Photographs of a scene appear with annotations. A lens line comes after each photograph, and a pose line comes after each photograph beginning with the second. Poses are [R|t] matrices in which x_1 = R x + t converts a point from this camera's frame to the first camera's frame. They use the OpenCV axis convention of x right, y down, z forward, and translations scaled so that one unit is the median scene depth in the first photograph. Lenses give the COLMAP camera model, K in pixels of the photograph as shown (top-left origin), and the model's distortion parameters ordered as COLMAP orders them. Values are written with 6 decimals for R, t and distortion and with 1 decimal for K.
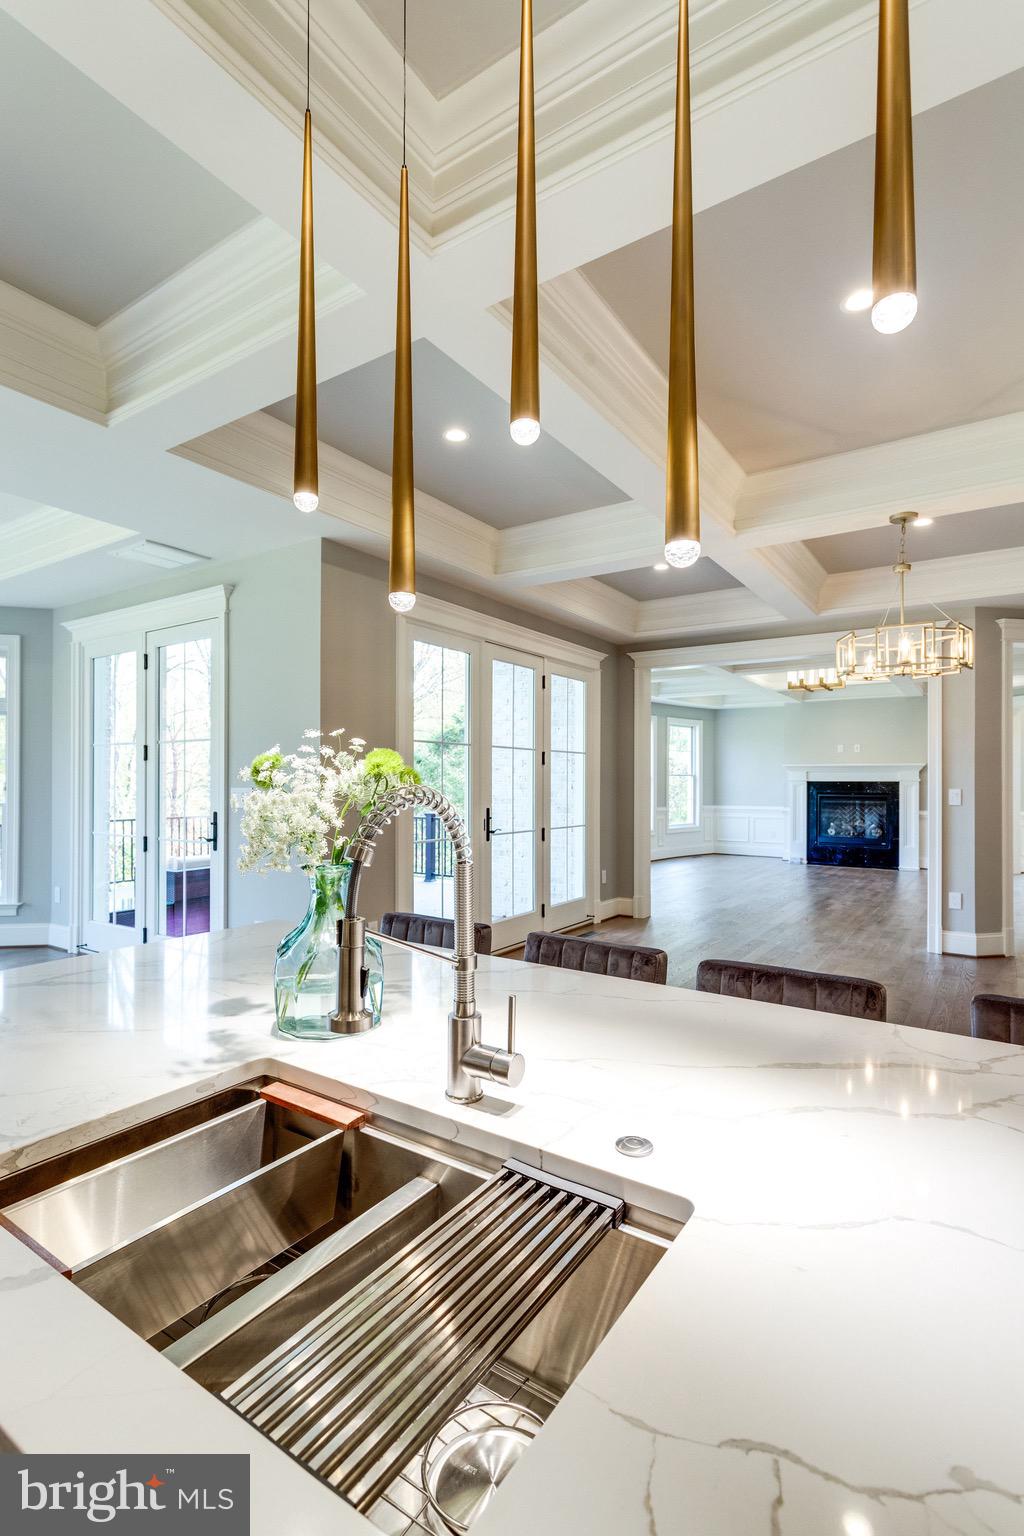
lens RADIAL K [[729.2, 0, 501.4], [0, 729.2, 782.3], [0, 0, 1]] dist [-0.003197, 0.002362]
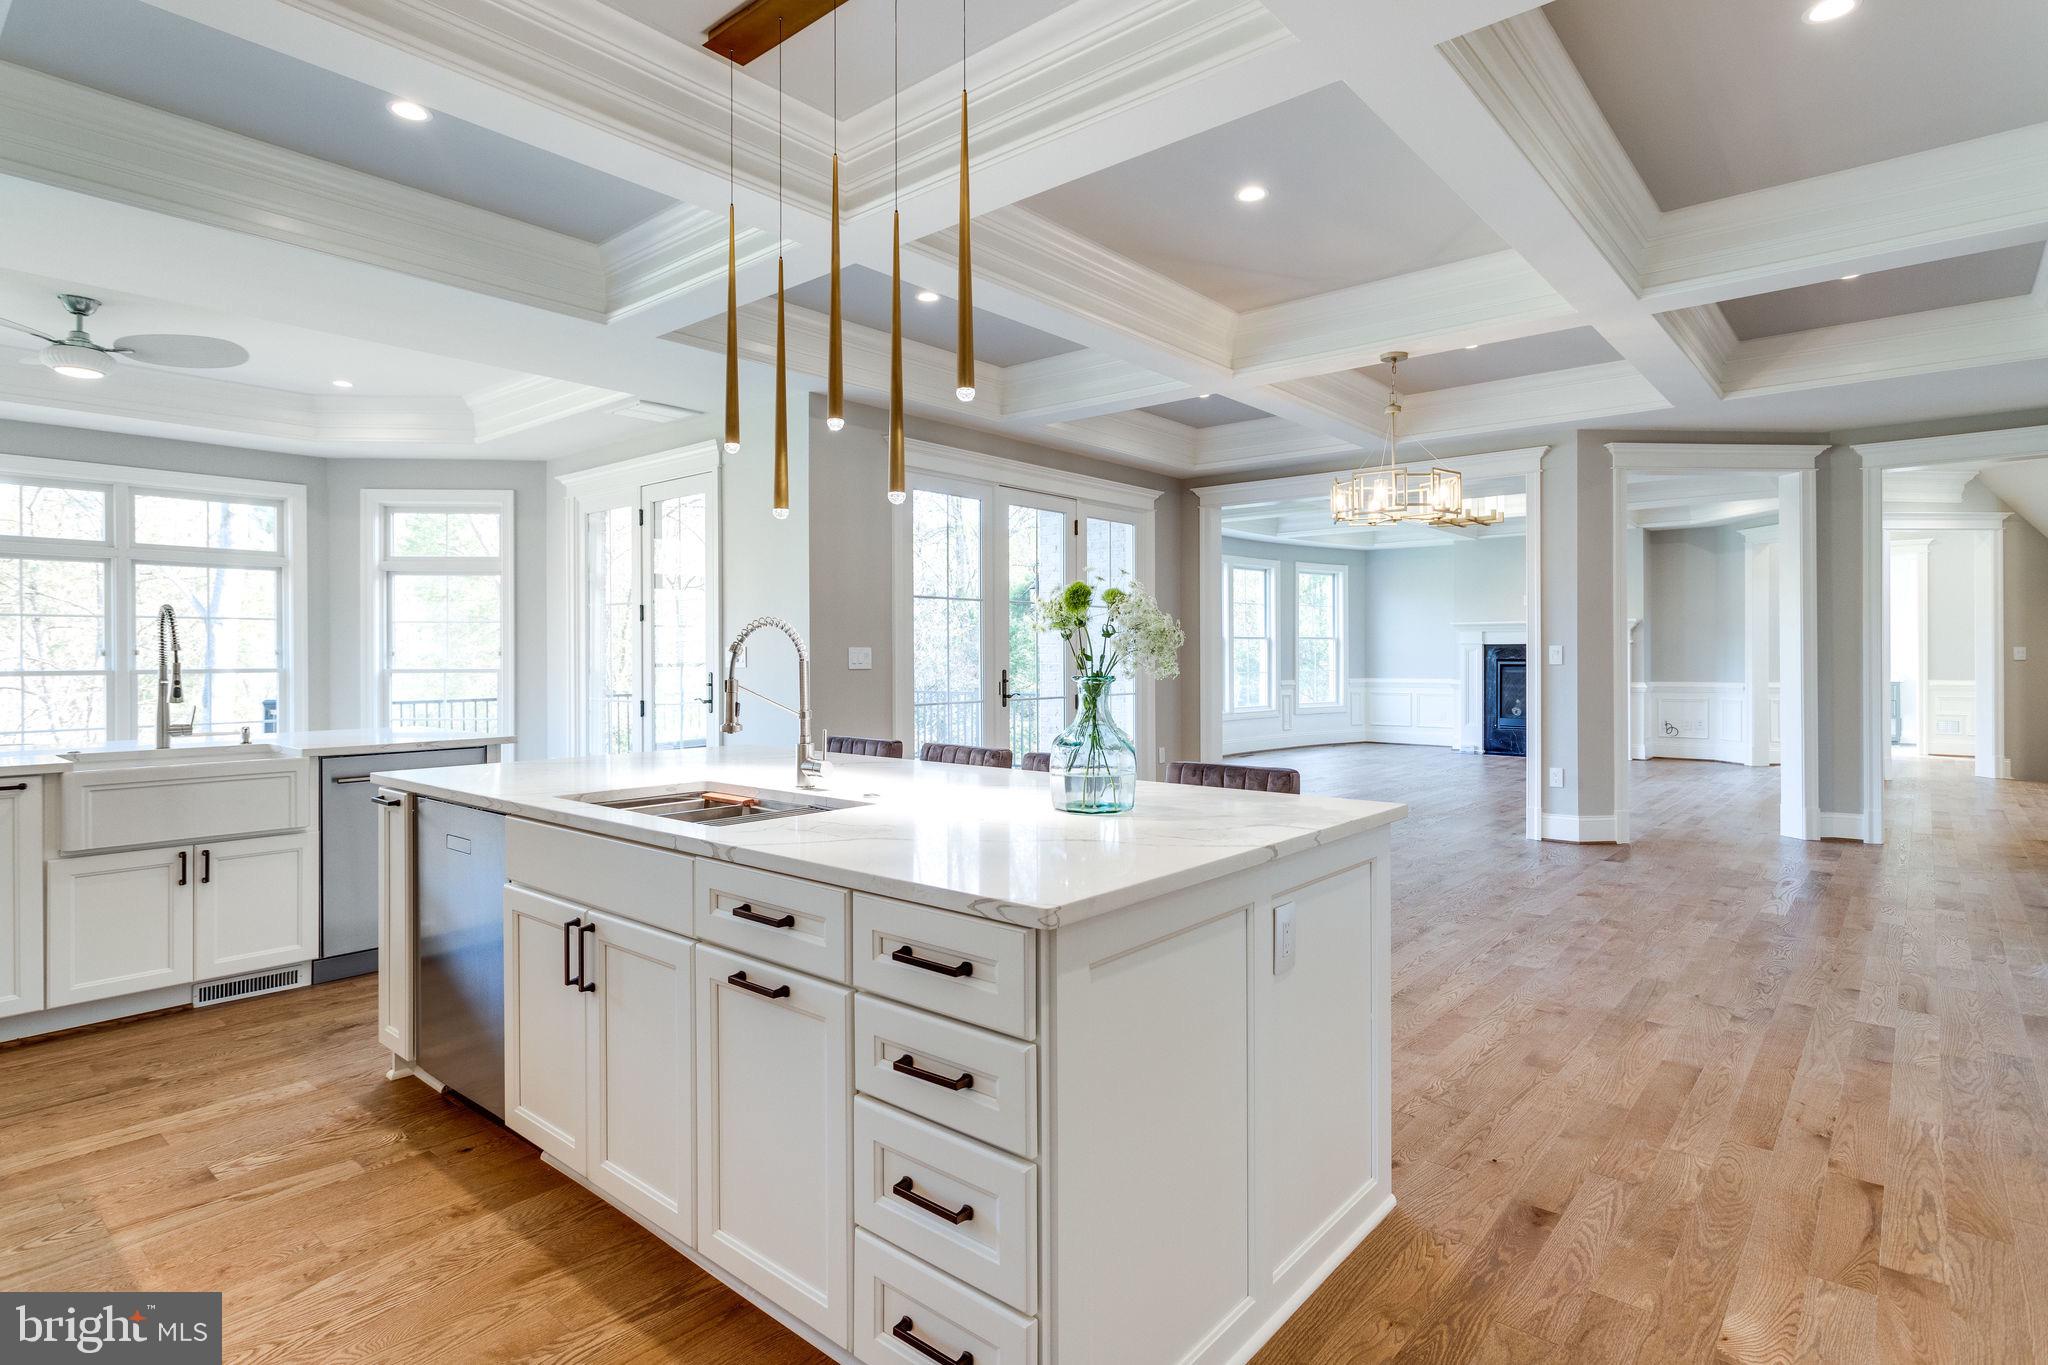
lens RADIAL K [[1048.6, 0, 1021.2], [0, 1048.6, 661.2], [0, 0, 1]] dist [-0.004172, -0.001712]
pose [[0.994051, -0.006280, -0.108735, 0.138631], [0.006735, 0.999970, 0.003823, 0.018840], [0.108708, -0.004533, 0.994063, -0.279208]]
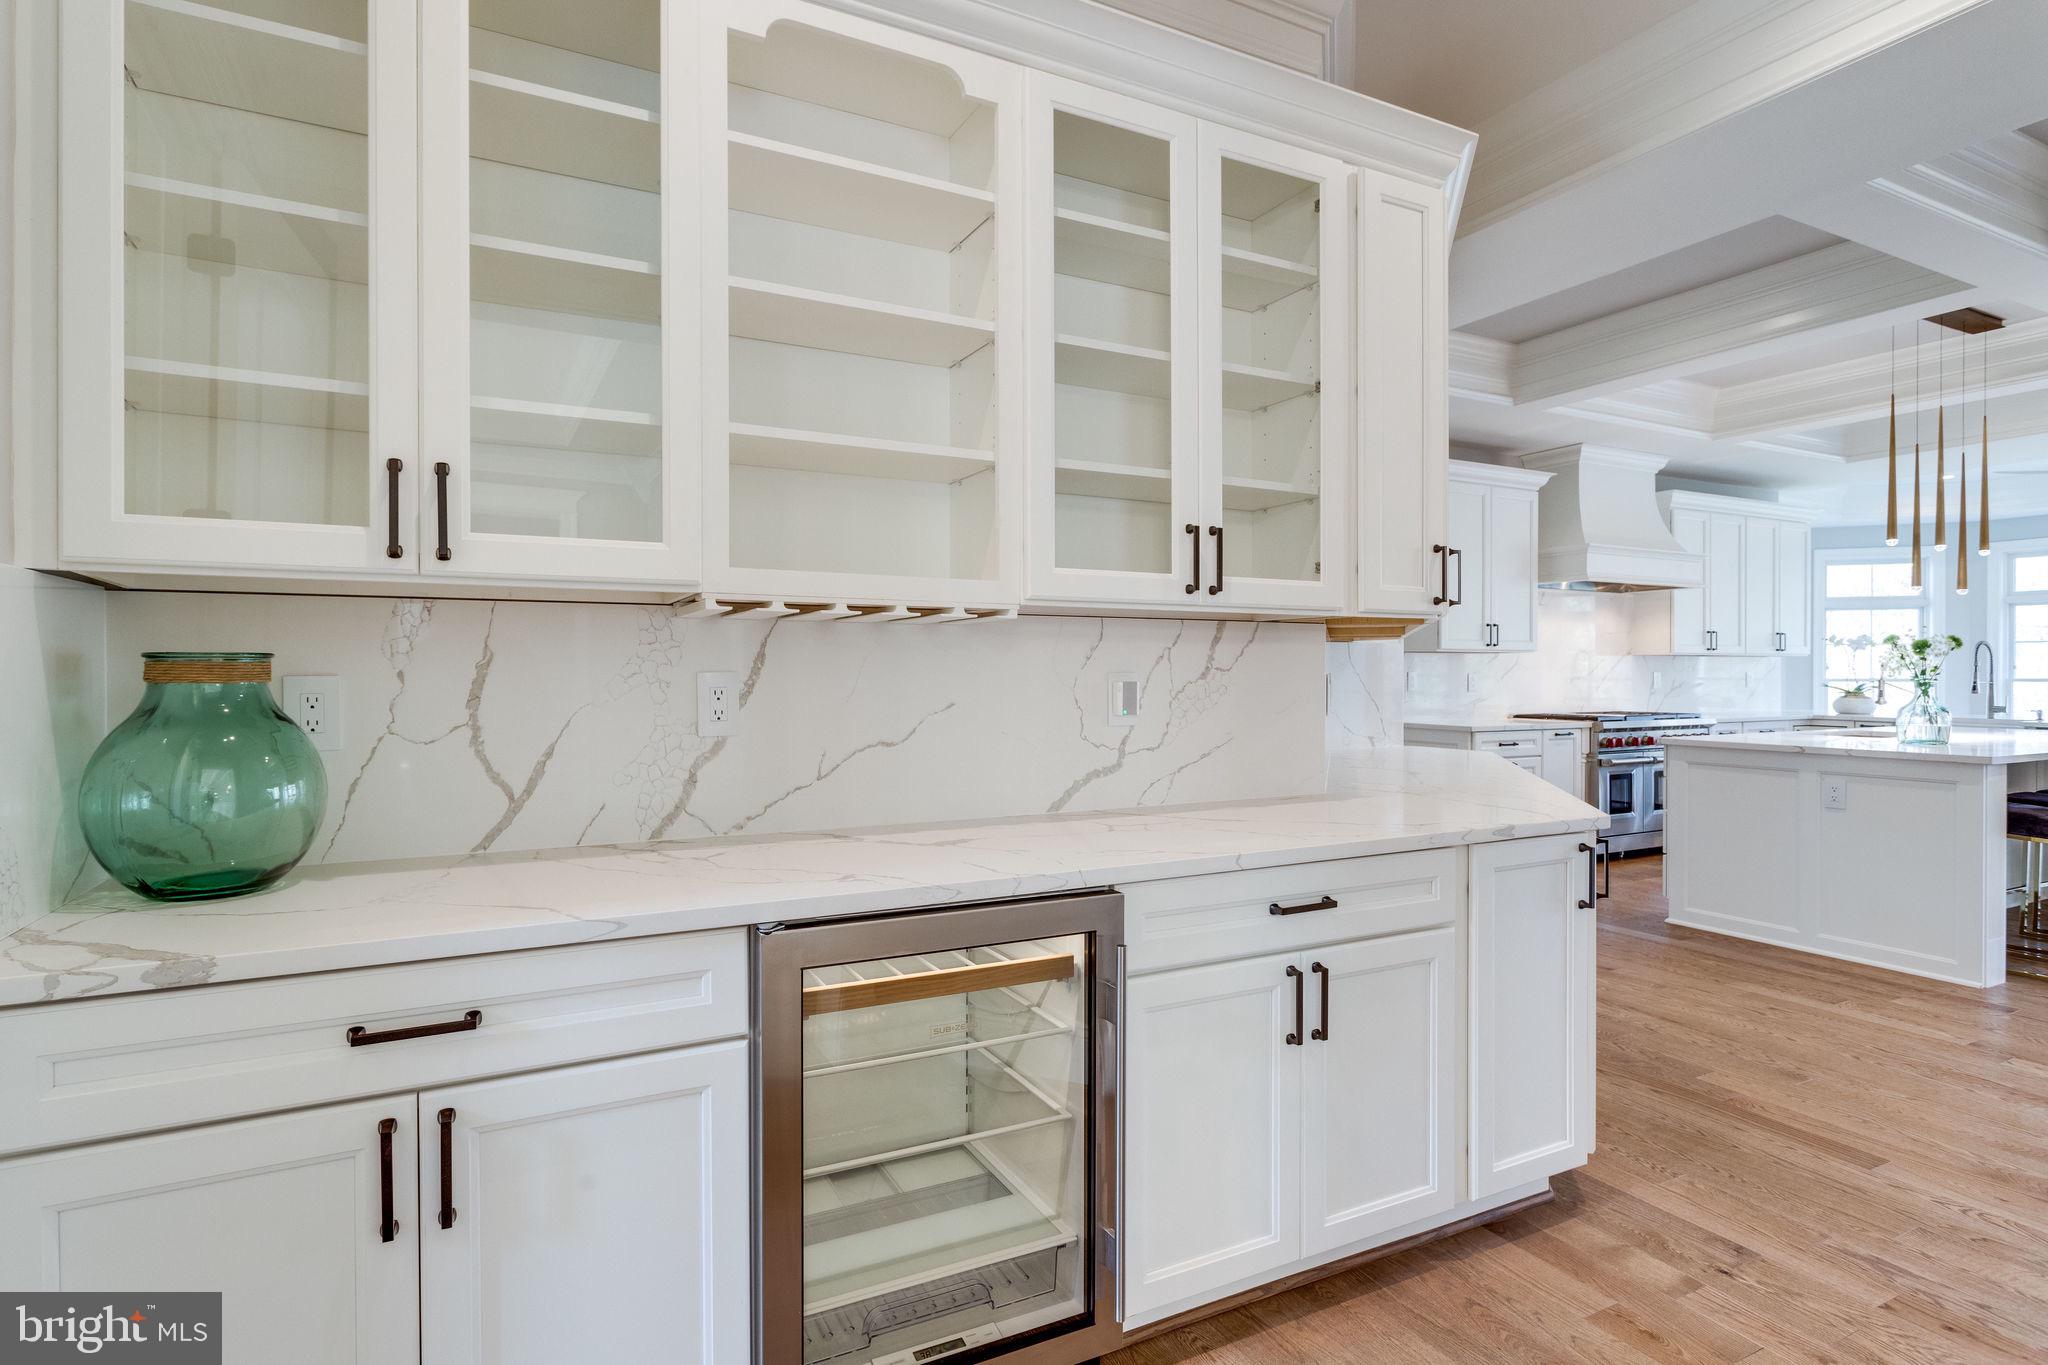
lens RADIAL K [[1048.6, 0, 1022.5], [0, 1048.6, 677.6], [0, 0, 1]] dist [-0.004172, -0.001712]
pose [[-0.478766, 0.000671, -0.877942, 1.174319], [-0.002749, 0.999994, 0.002263, 0.025273], [0.877938, 0.003497, -0.478761, -0.082691]]
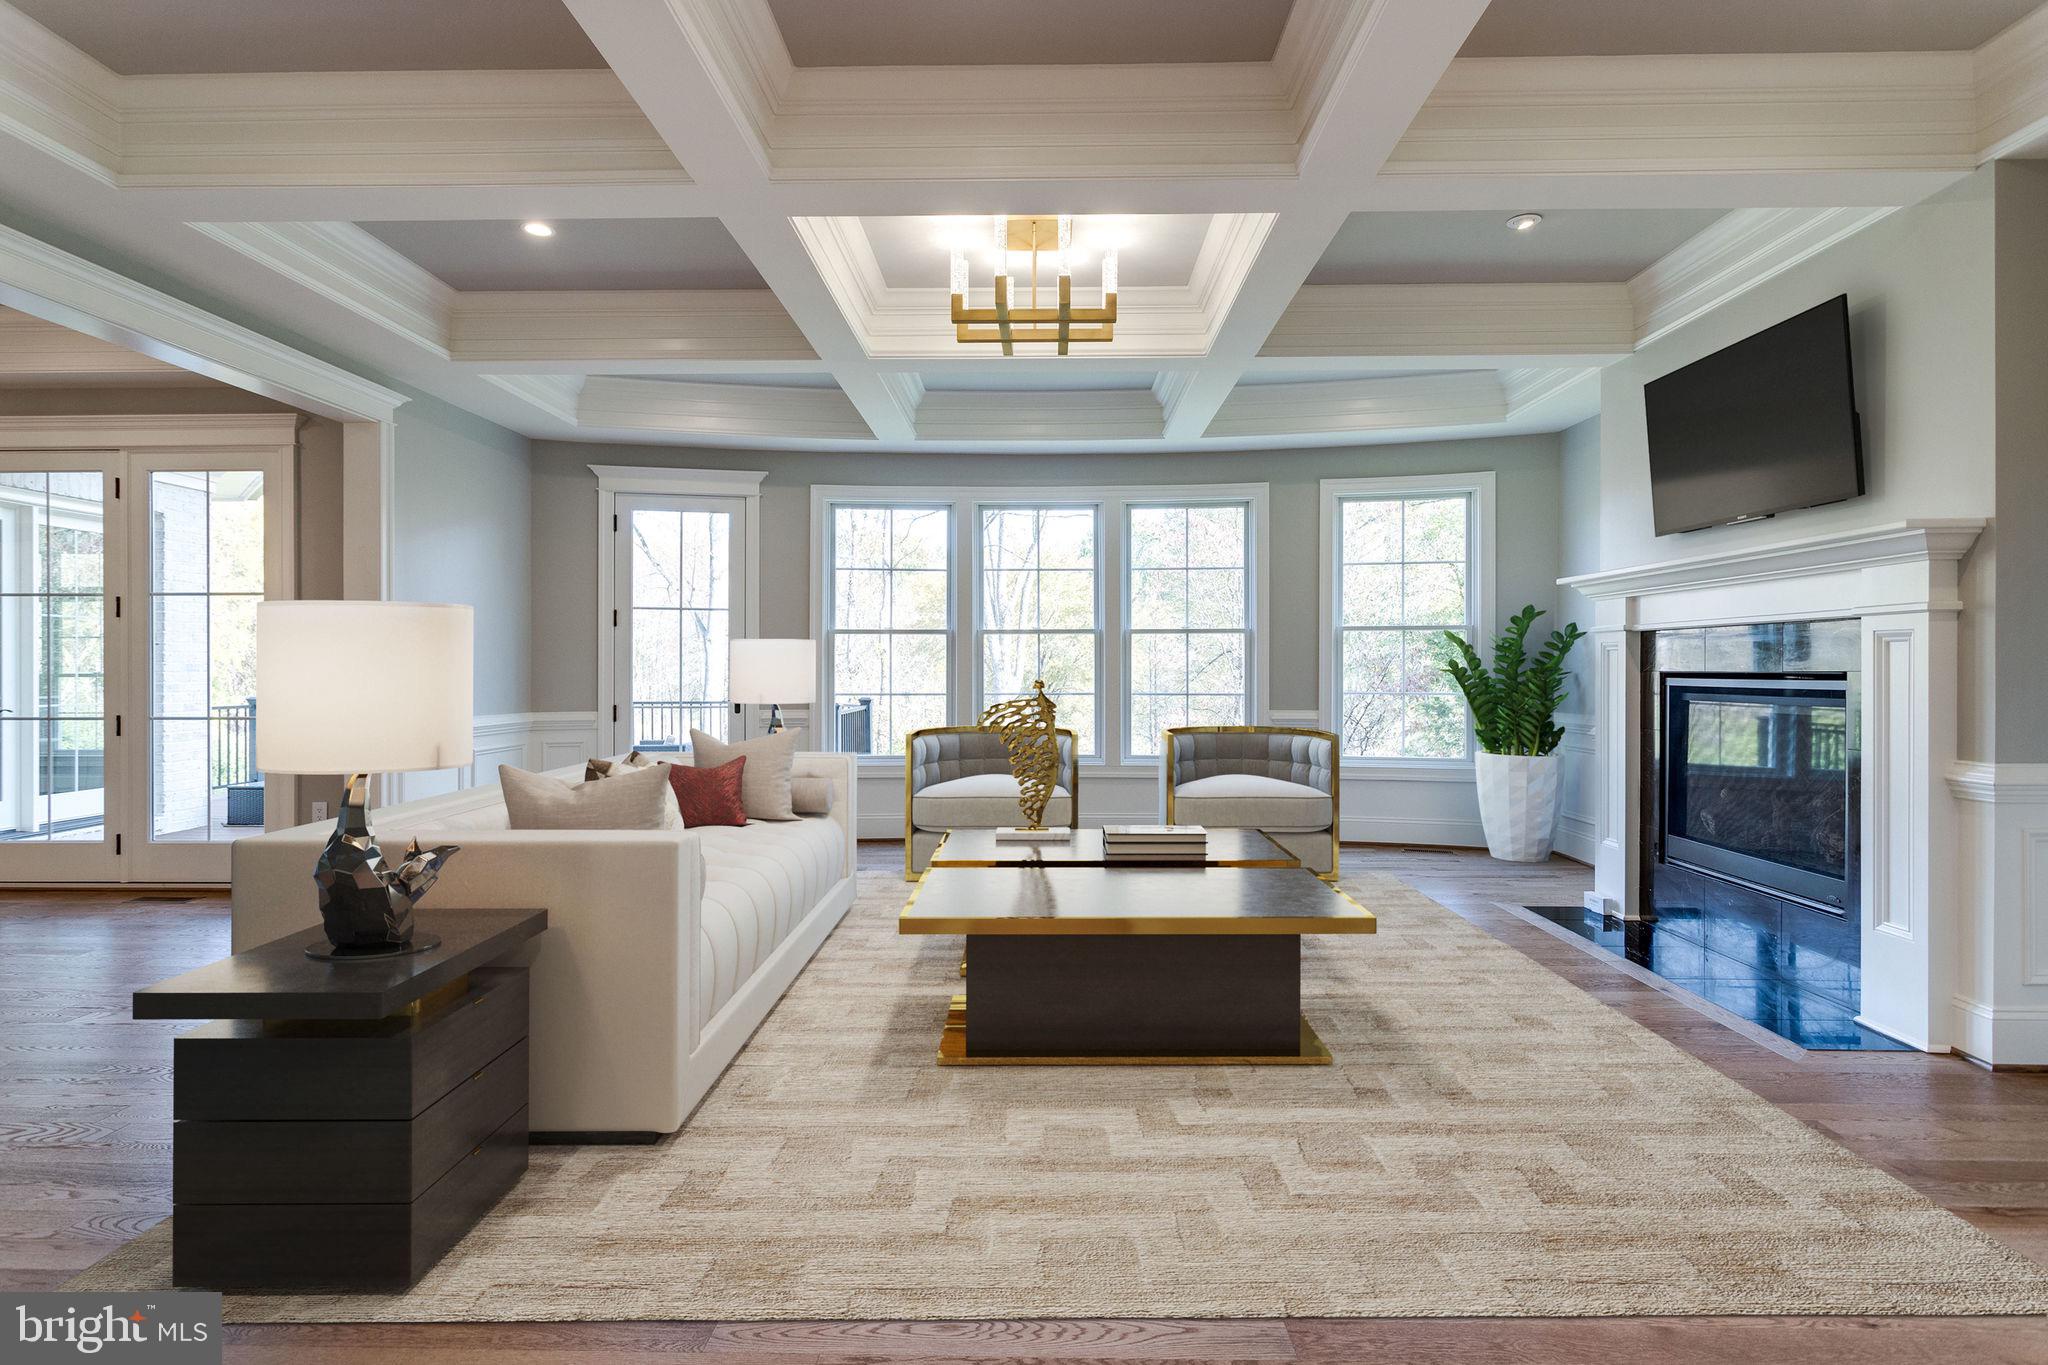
lens RADIAL K [[956.0, 0, 1027.0], [0, 956.0, 671.7], [0, 0, 1]] dist [-0.000930, -0.000074]
pose [[0.553851, -0.004759, -0.832602, 1.296926], [0.006222, 0.999979, -0.001576, 0.032177], [0.832592, -0.004307, 0.553869, 1.297706]]
